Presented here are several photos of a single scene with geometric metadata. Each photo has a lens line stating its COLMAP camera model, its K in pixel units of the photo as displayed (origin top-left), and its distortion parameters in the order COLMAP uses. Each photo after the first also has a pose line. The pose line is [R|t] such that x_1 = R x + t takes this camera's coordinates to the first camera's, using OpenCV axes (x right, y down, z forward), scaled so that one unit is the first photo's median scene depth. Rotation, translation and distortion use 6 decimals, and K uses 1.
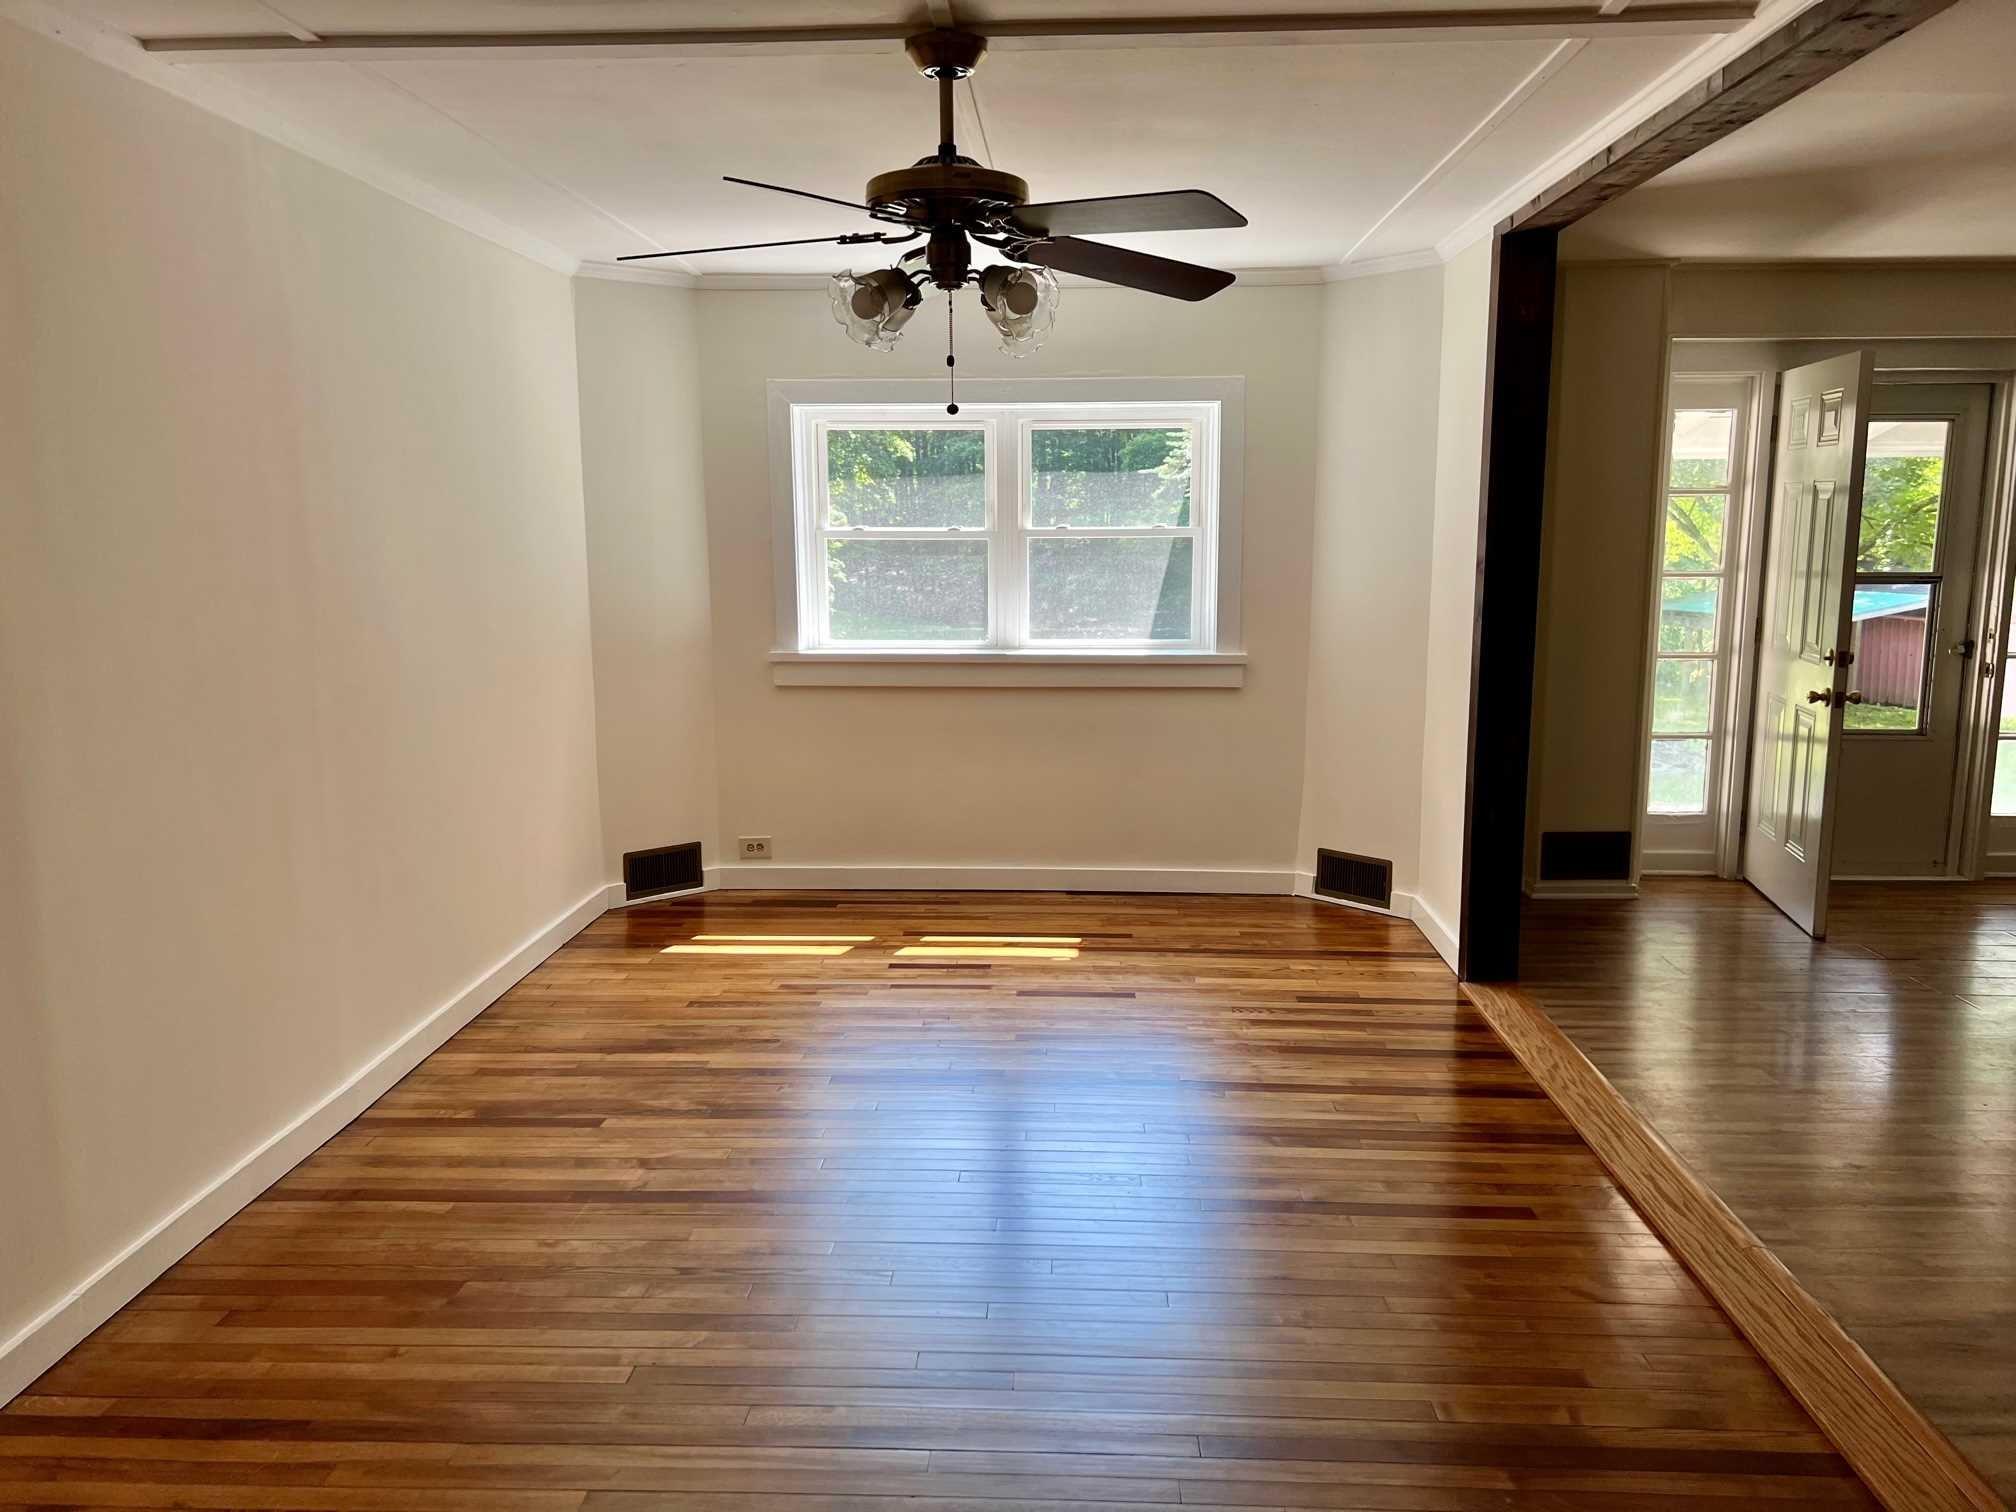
lens RADIAL K [[1516.2, 0, 1012.3], [0, 1516.2, 765.5], [0, 0, 1]] dist [0.046377, -0.045469]
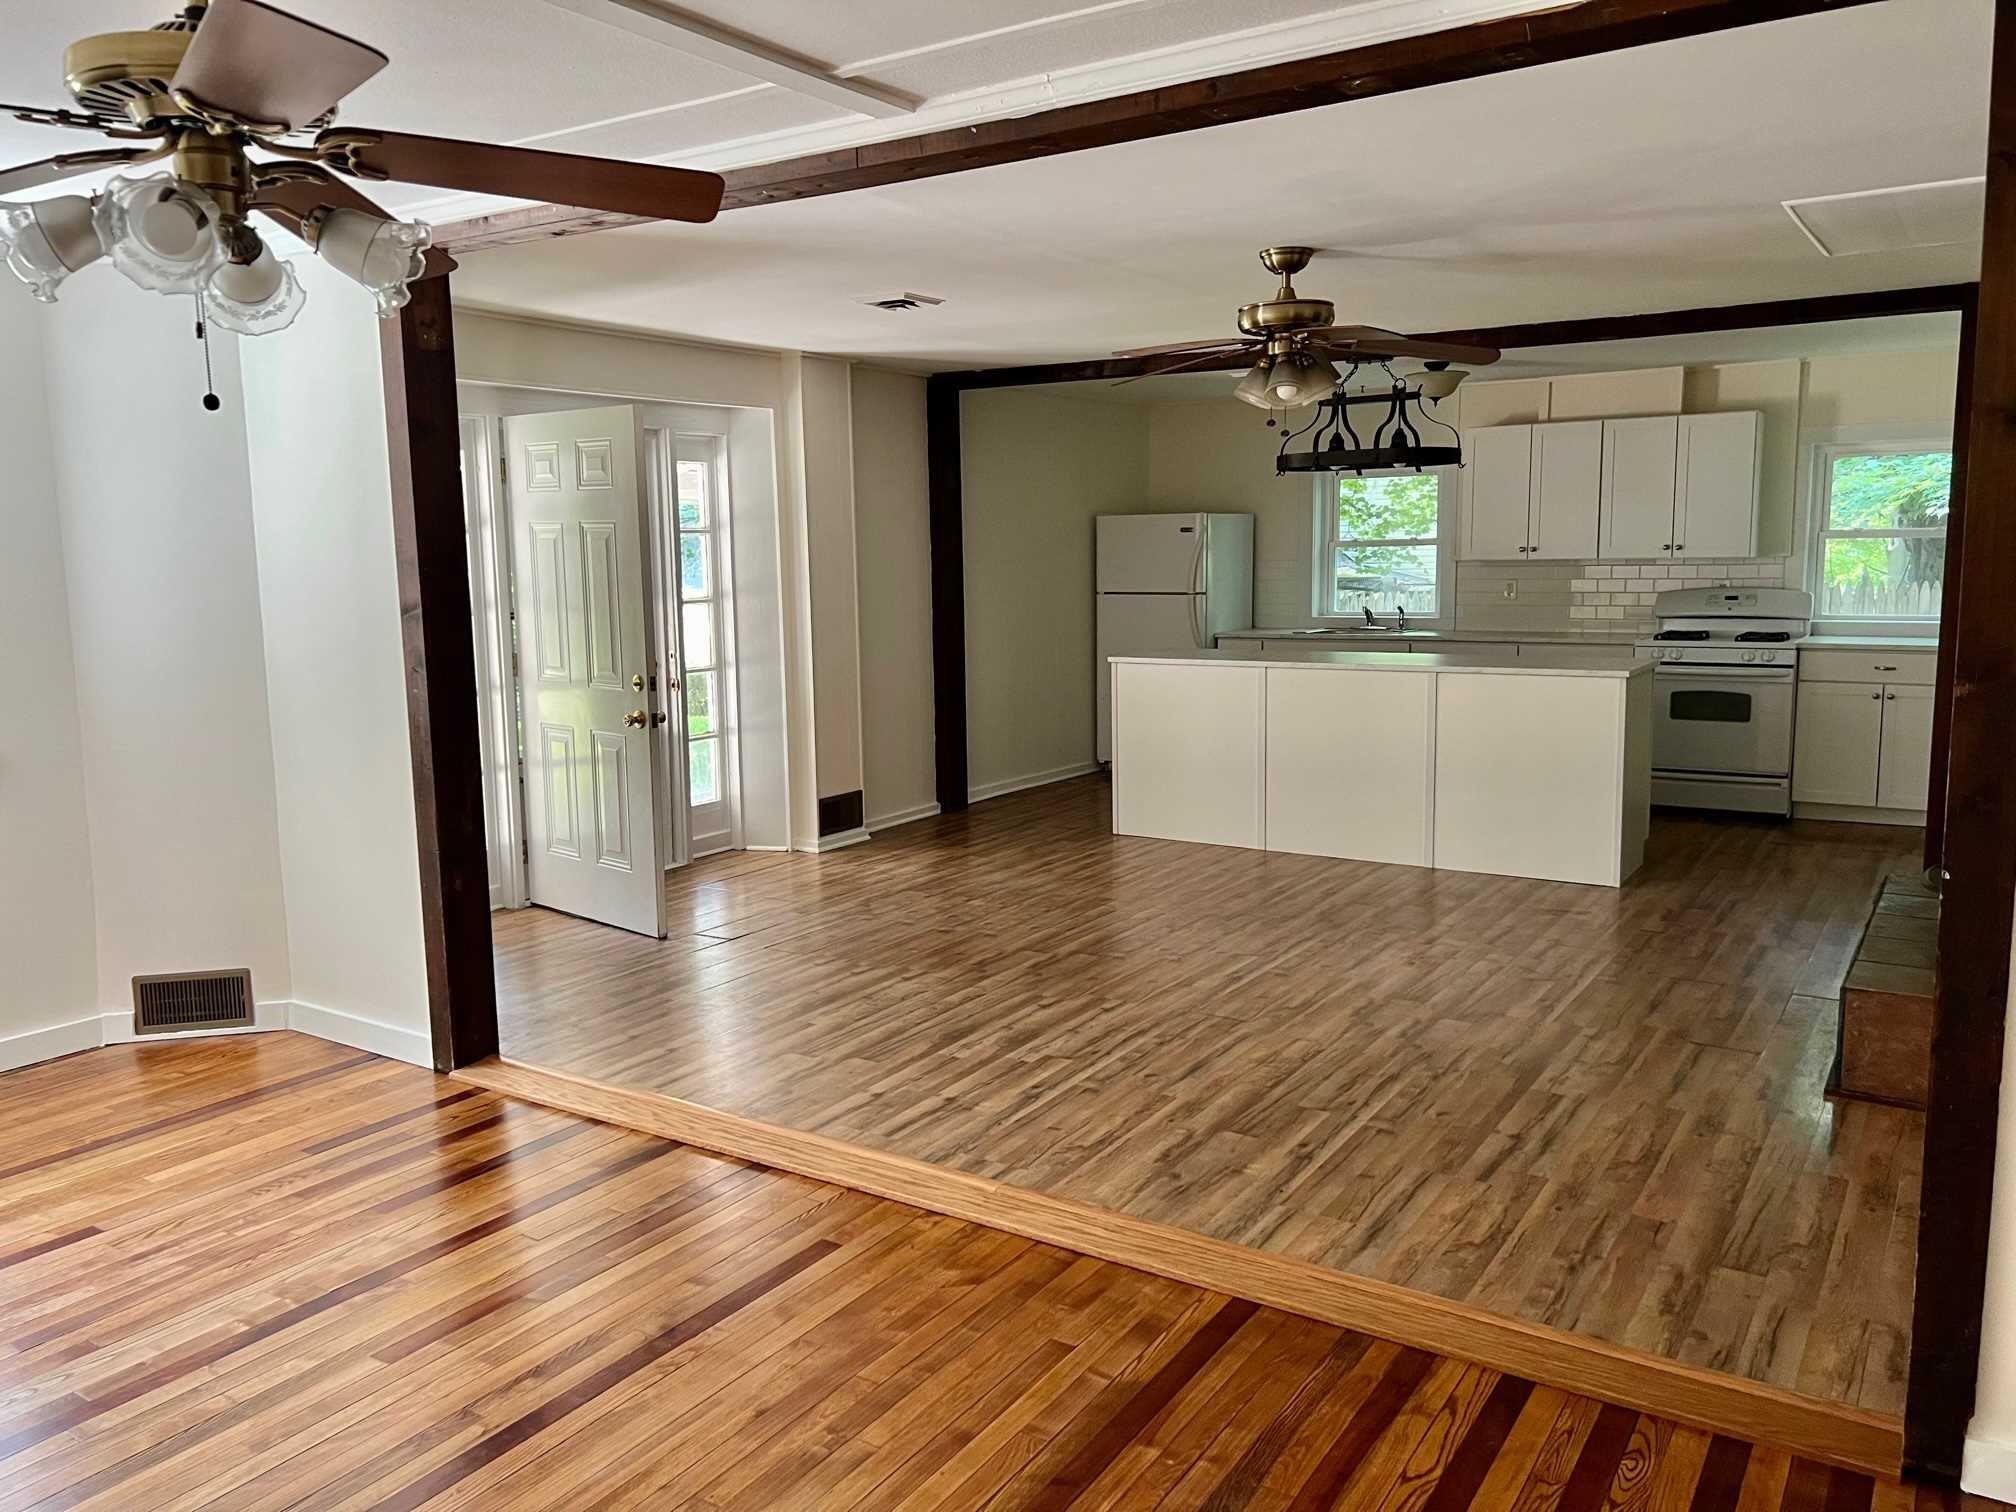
lens RADIAL K [[1516.2, 0, 1008.7], [0, 1516.2, 745.9], [0, 0, 1]] dist [0.046377, -0.045469]
pose [[0.508392, -0.118954, 0.852870, -0.244576], [0.150788, 0.987408, 0.047835, -0.035638], [-0.847821, 0.104284, 0.519927, 0.200979]]
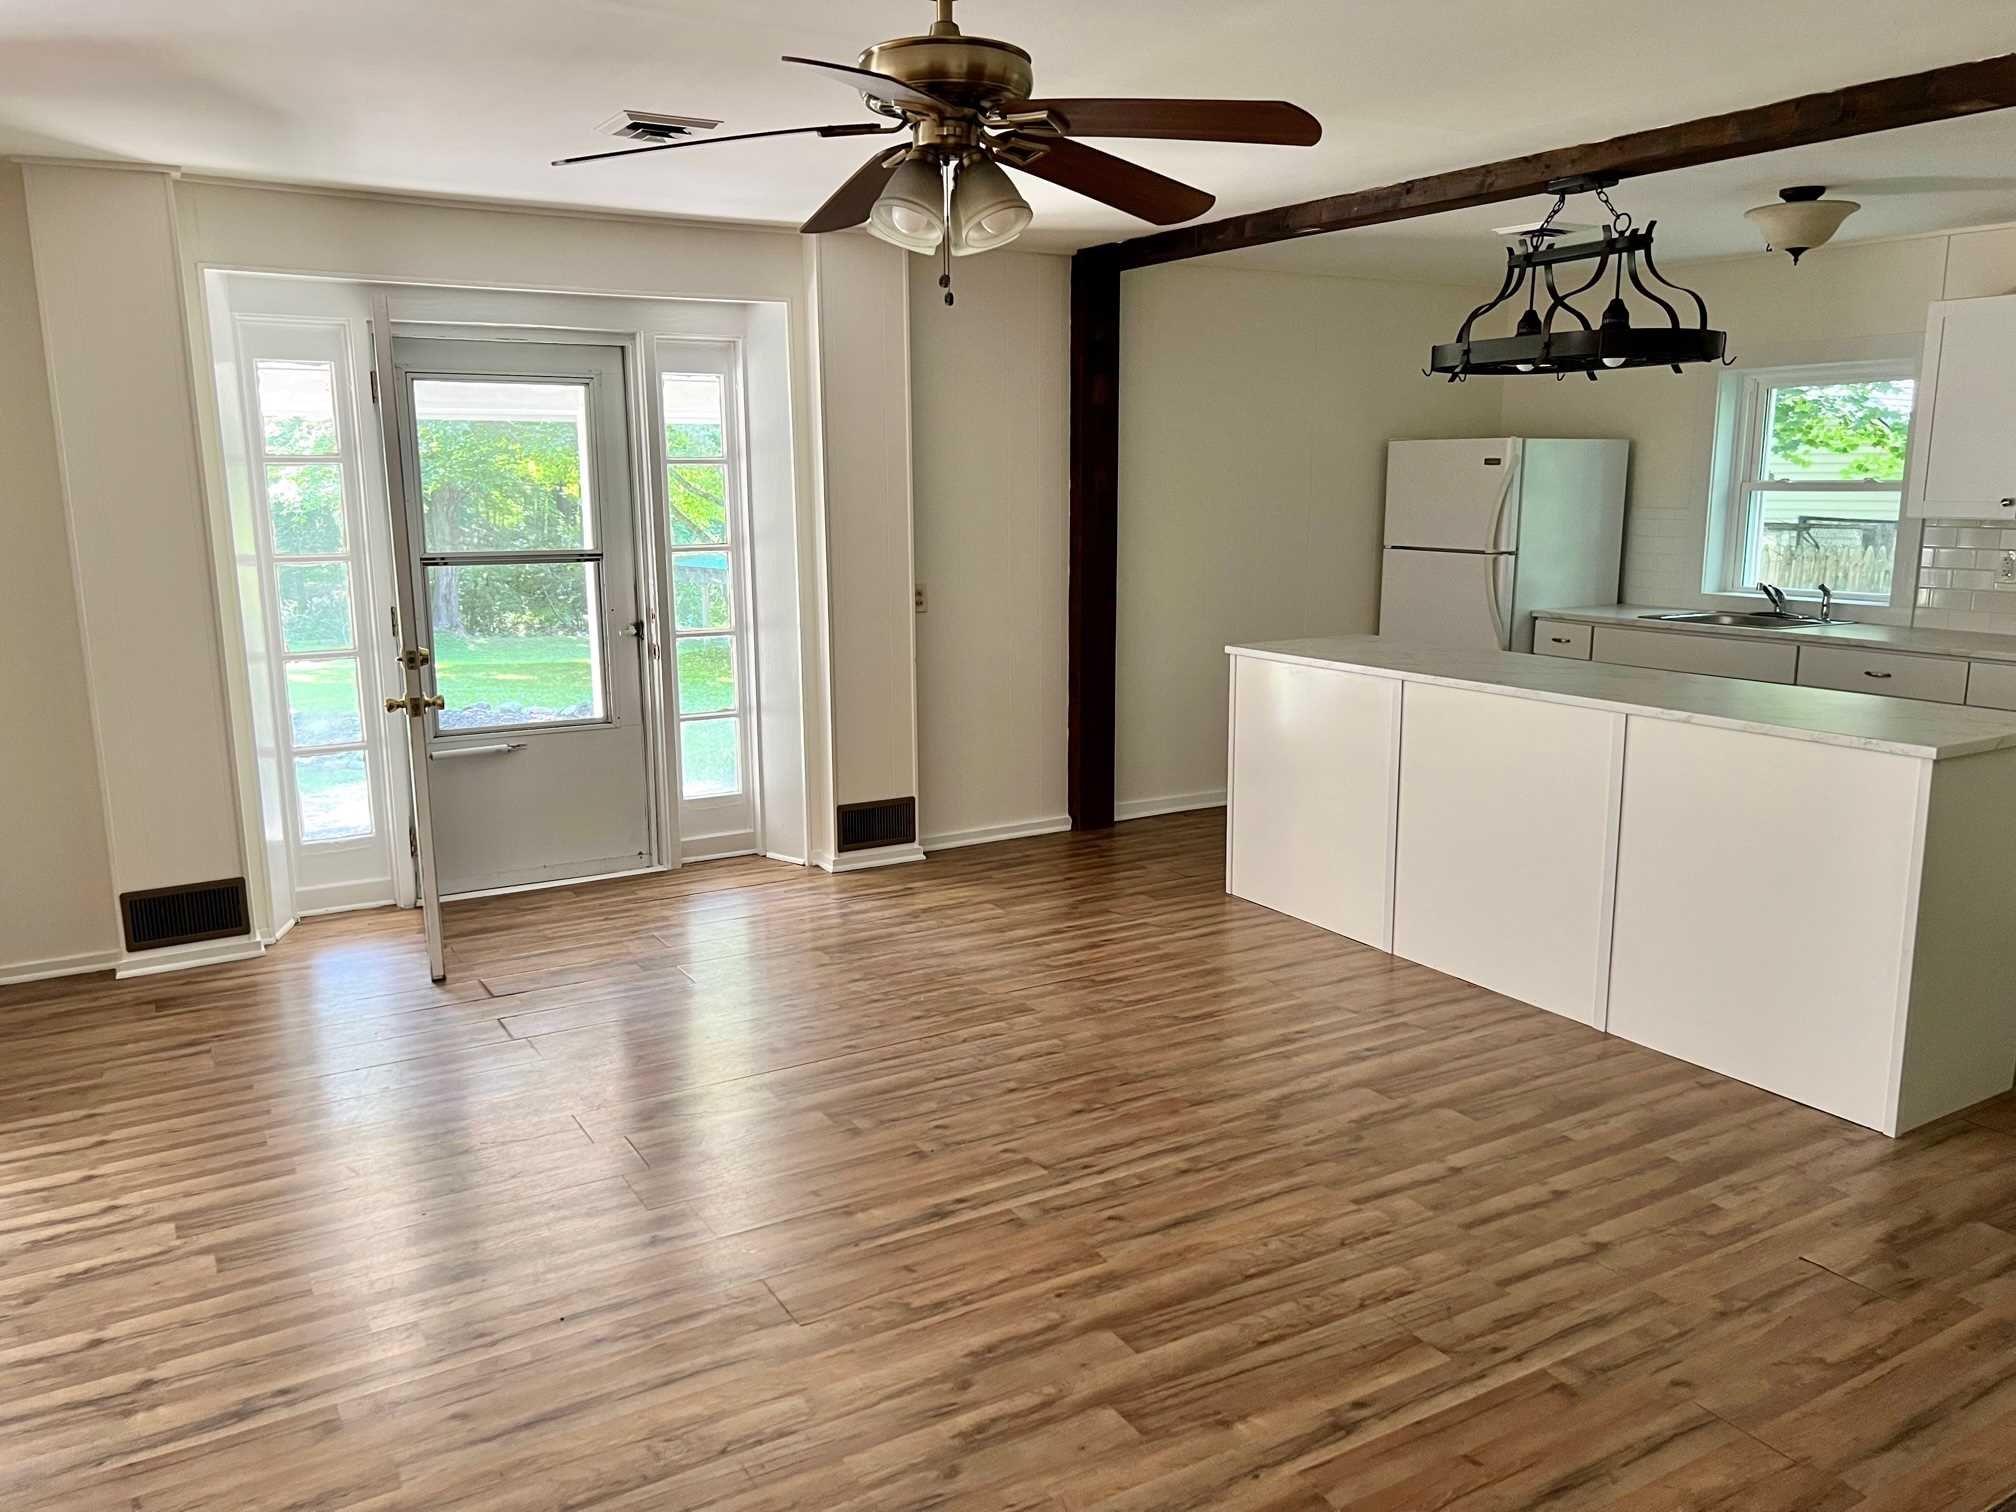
lens RADIAL K [[1516.2, 0, 1022.2], [0, 1516.2, 770.8], [0, 0, 1]] dist [0.046377, -0.045469]
pose [[0.831071, -0.106627, 0.545850, 0.325003], [0.088878, 0.994299, 0.058909, -0.025575], [-0.549019, -0.000444, 0.835809, 0.089388]]
